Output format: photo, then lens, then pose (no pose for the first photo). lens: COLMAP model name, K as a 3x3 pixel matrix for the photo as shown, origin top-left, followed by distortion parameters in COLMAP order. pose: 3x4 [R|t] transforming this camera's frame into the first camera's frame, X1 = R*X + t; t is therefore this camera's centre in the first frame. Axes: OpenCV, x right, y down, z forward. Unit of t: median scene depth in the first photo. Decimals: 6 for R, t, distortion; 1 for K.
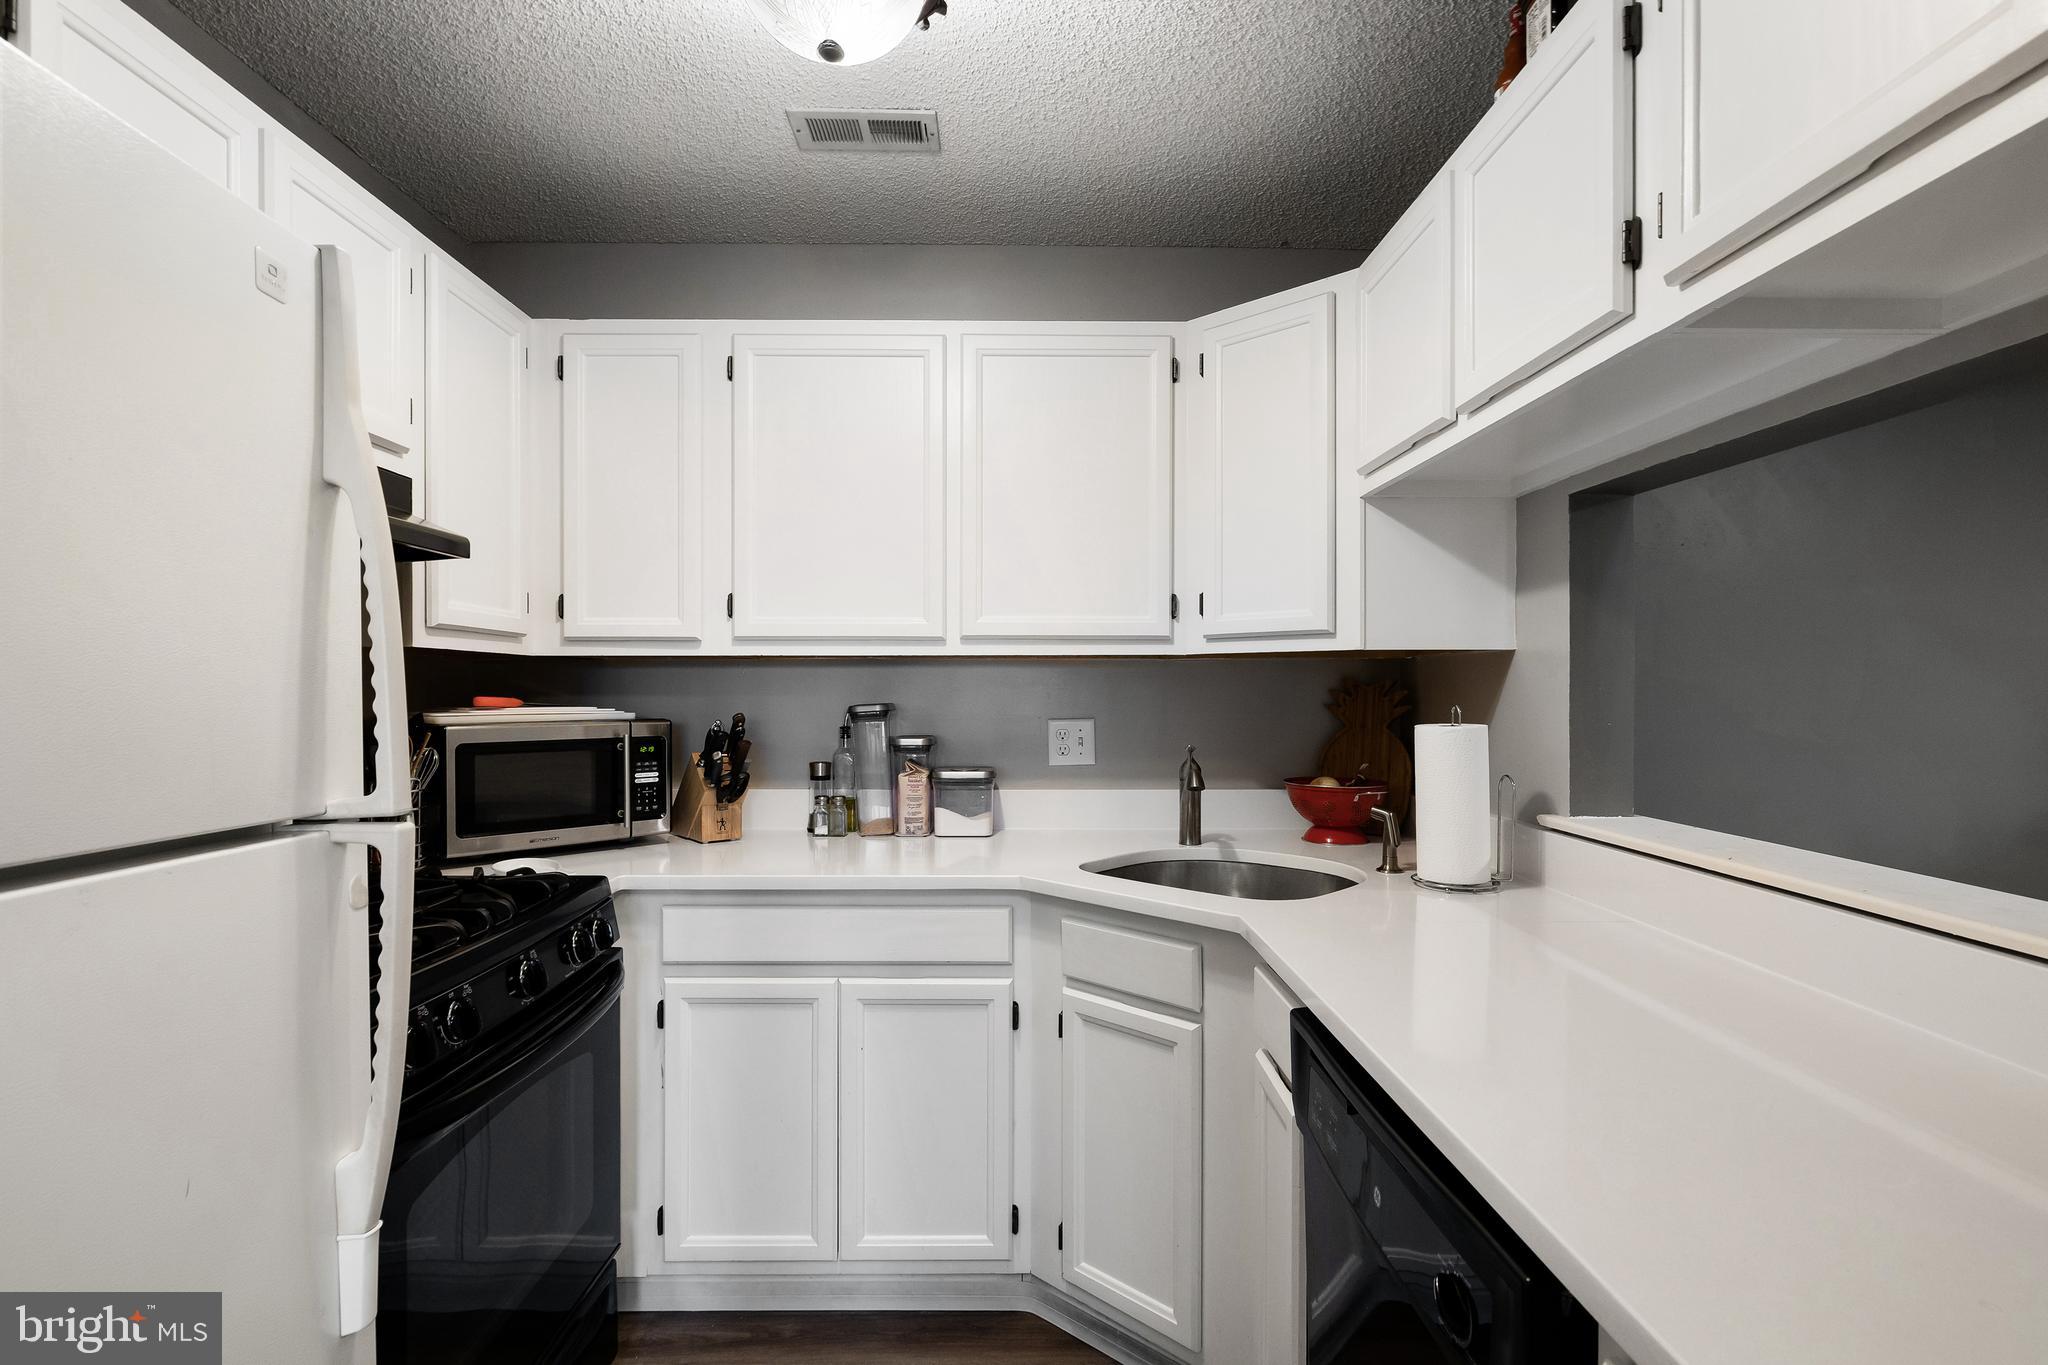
lens RADIAL K [[988.1, 0, 1028.5], [0, 988.1, 697.0], [0, 0, 1]] dist [-0.001075, 0.001398]
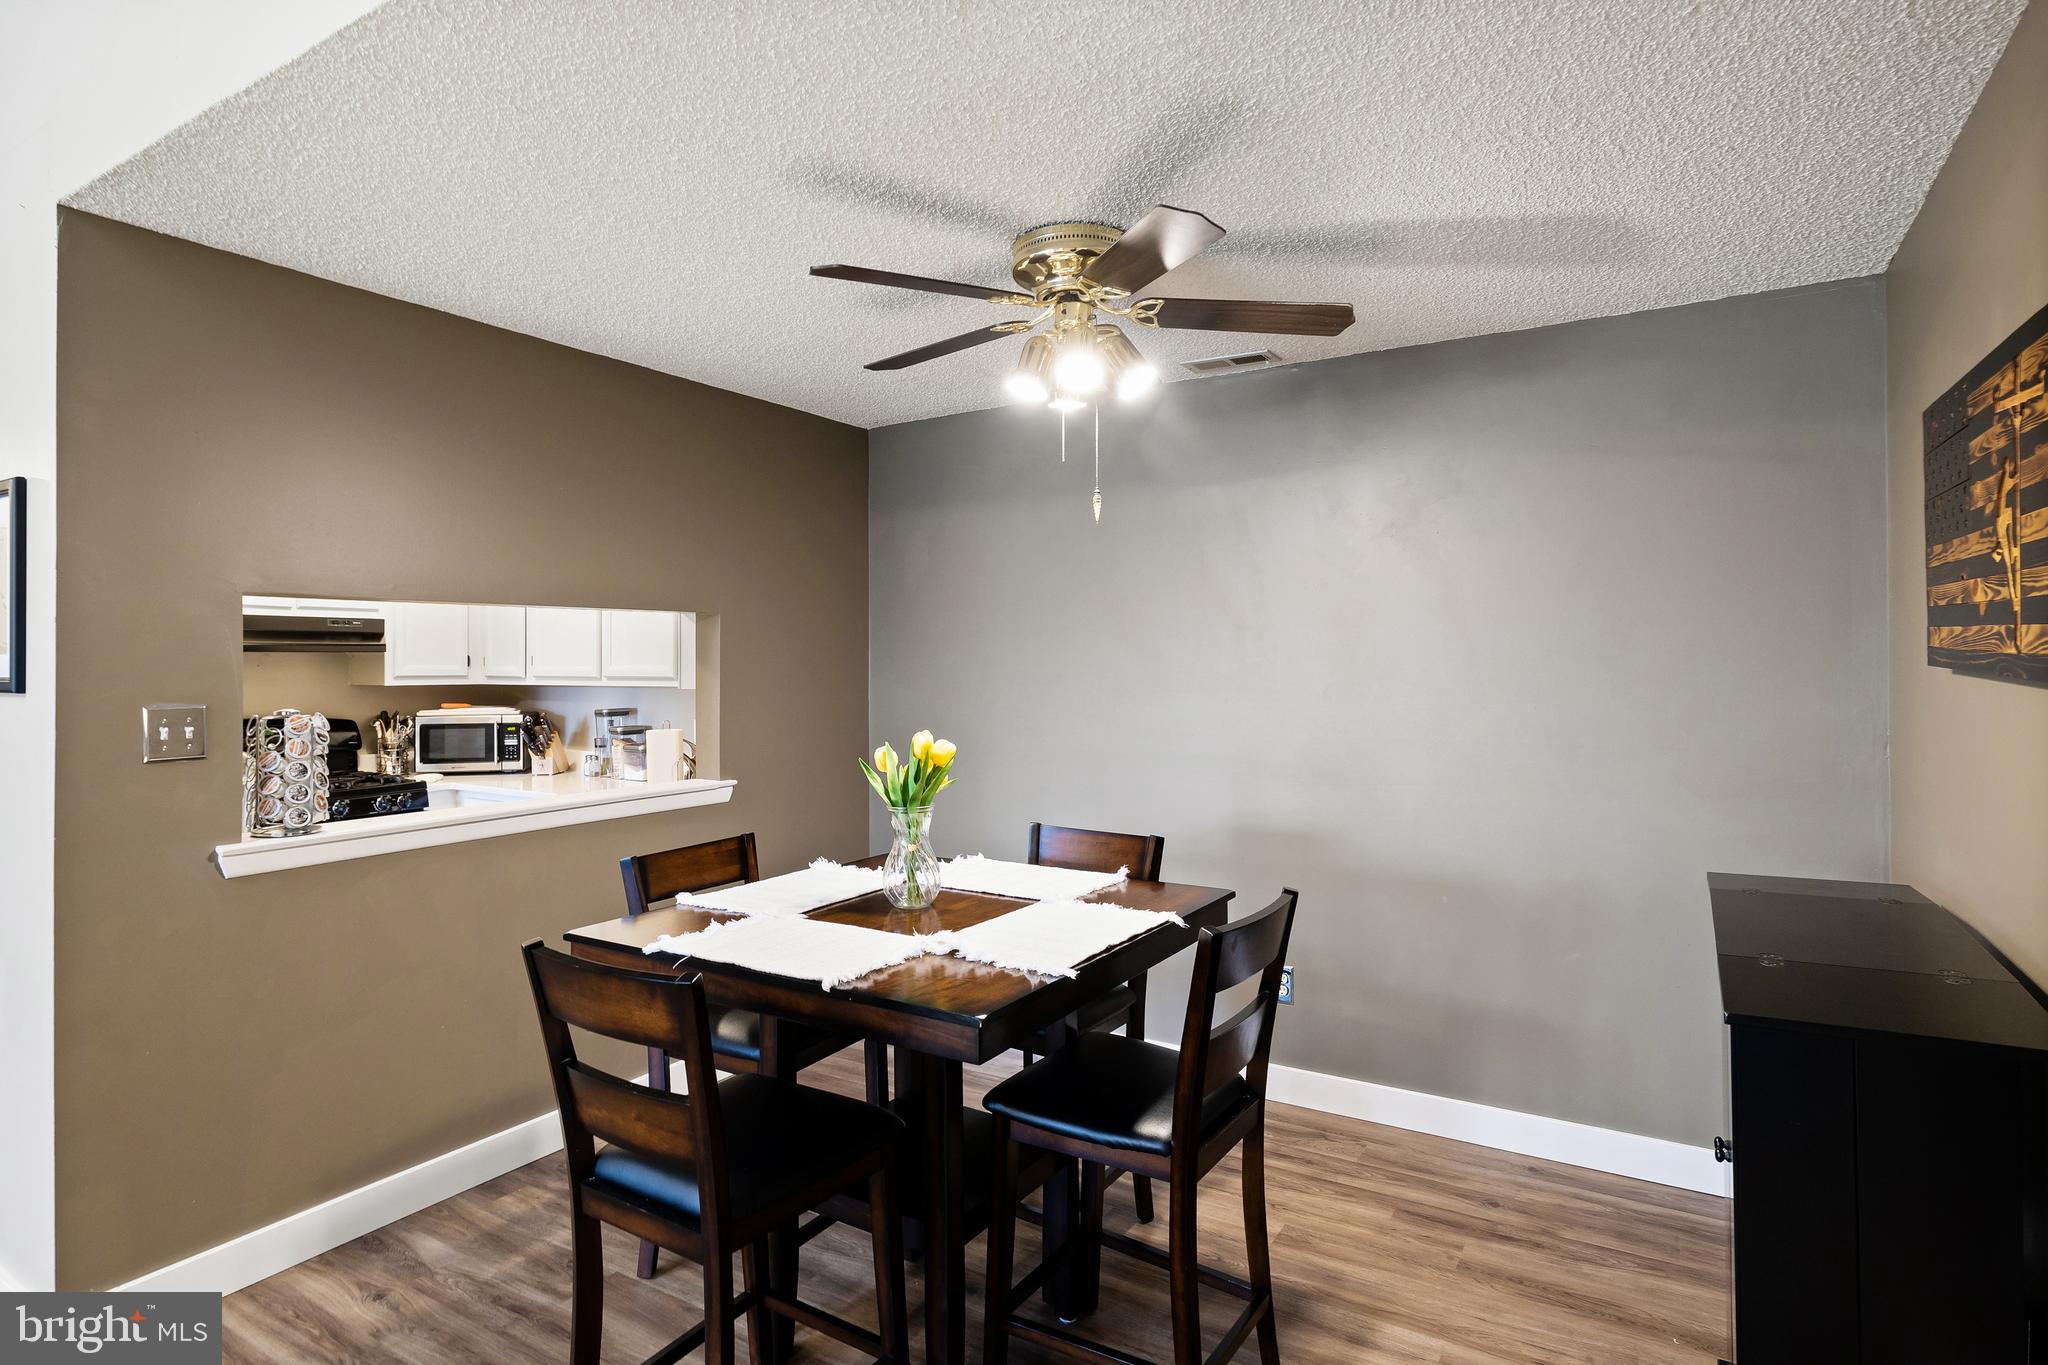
lens RADIAL K [[1090.3, 0, 1025.7], [0, 1090.3, 662.6], [0, 0, 1]] dist [0.001925, 0.001597]
pose [[0.837680, -0.001190, -0.546159, 2.037433], [-0.002388, 0.999980, -0.005842, -0.087730], [0.546155, 0.006198, 0.837661, -0.397119]]
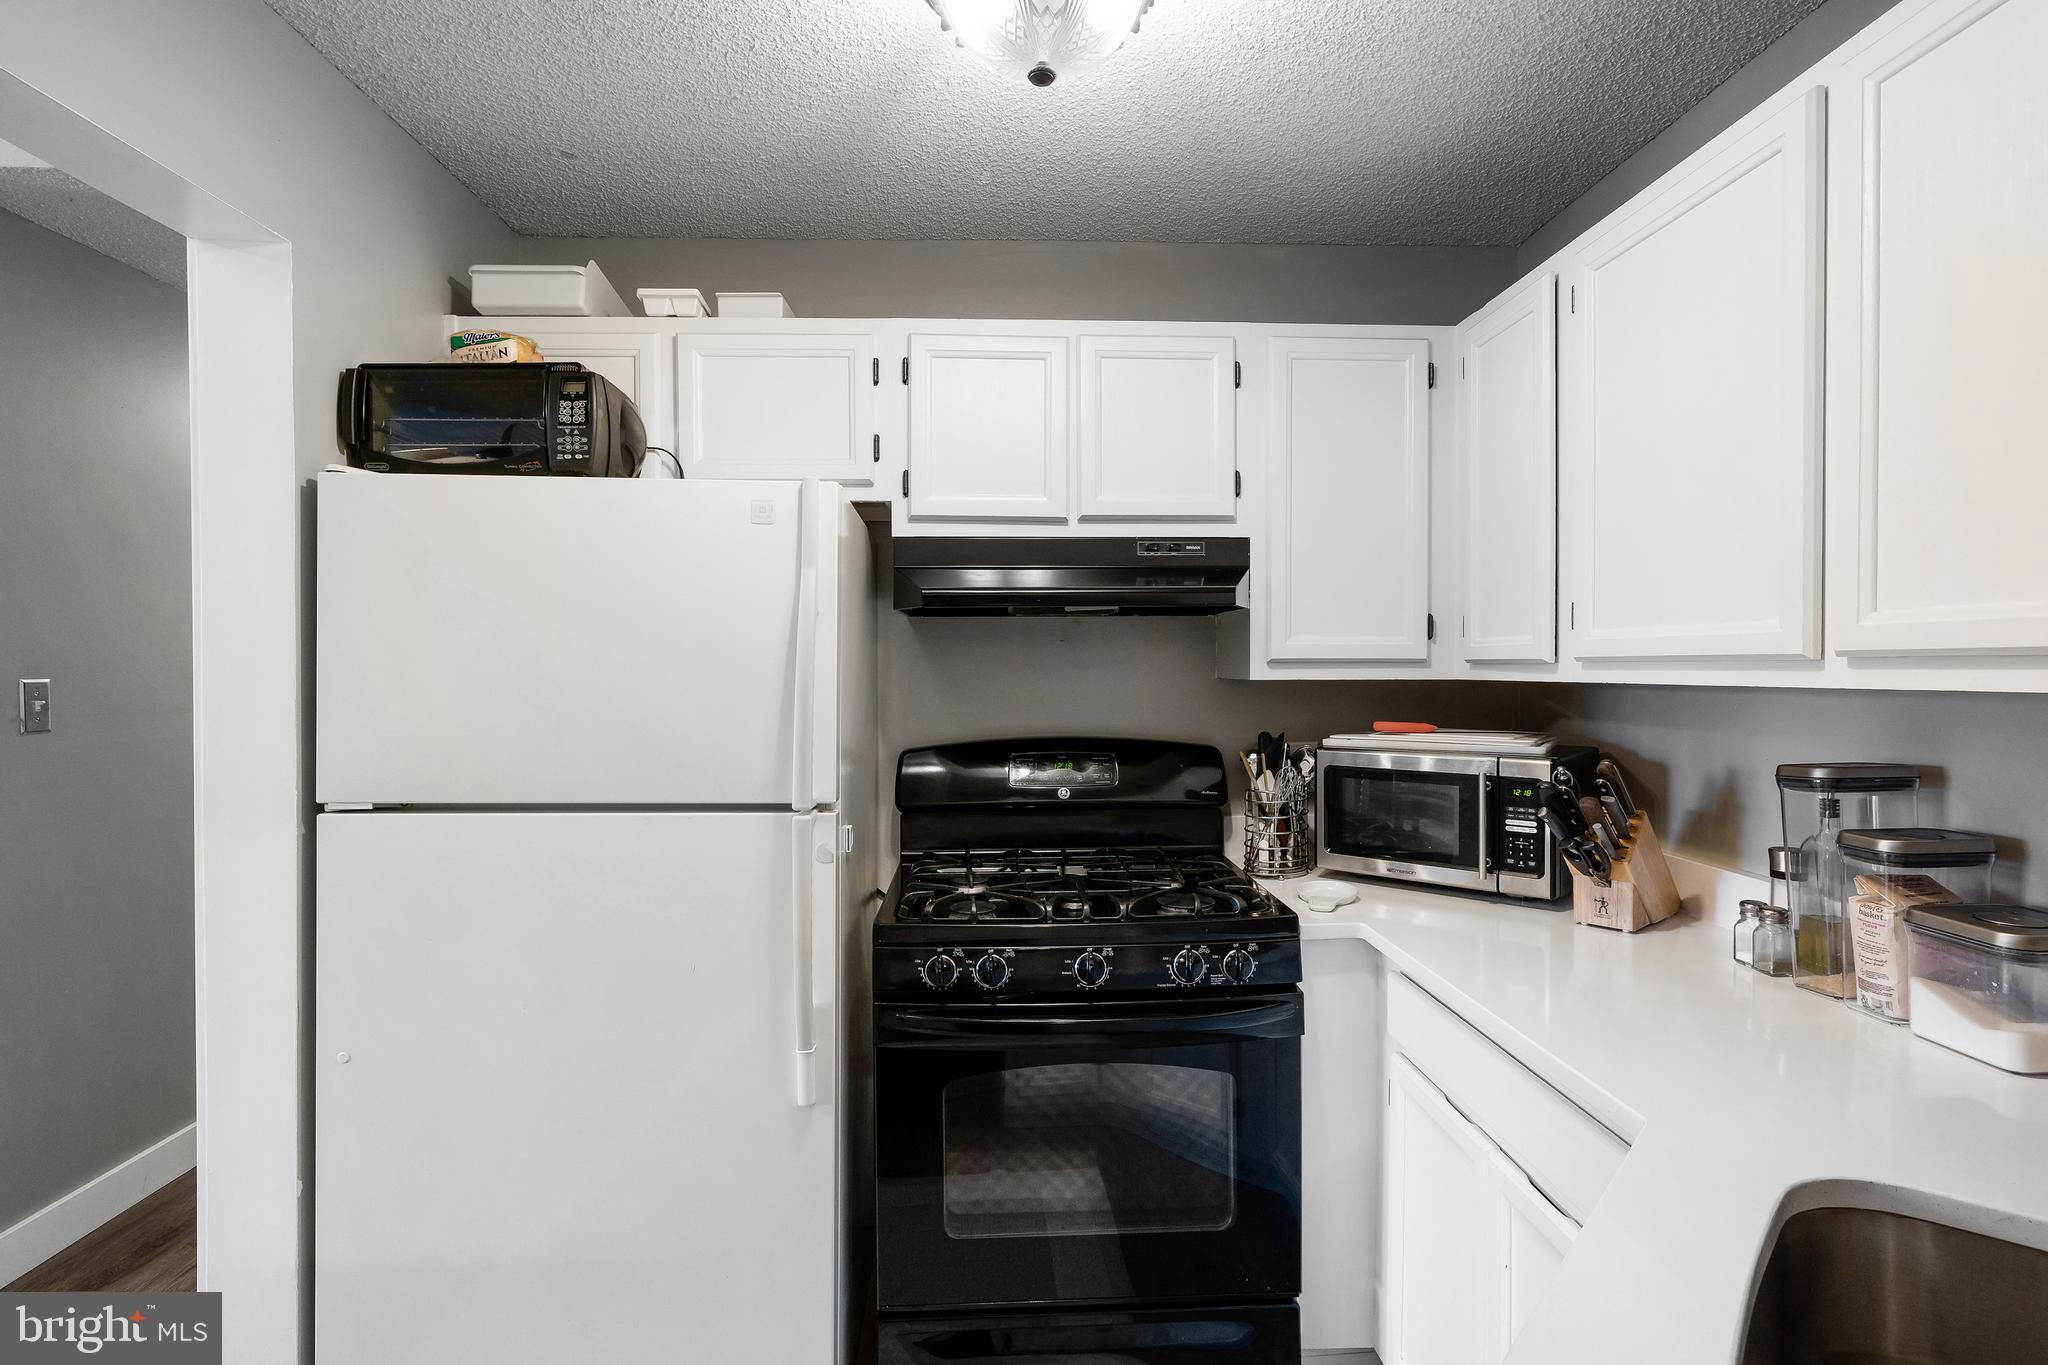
lens RADIAL K [[988.1, 0, 1033.3], [0, 988.1, 677.6], [0, 0, 1]] dist [-0.001075, 0.001398]
pose [[0.030931, 0.010335, -0.999468, 0.492141], [-0.004066, 0.999940, 0.010214, -0.057998], [0.999513, 0.003748, 0.030972, 0.631677]]
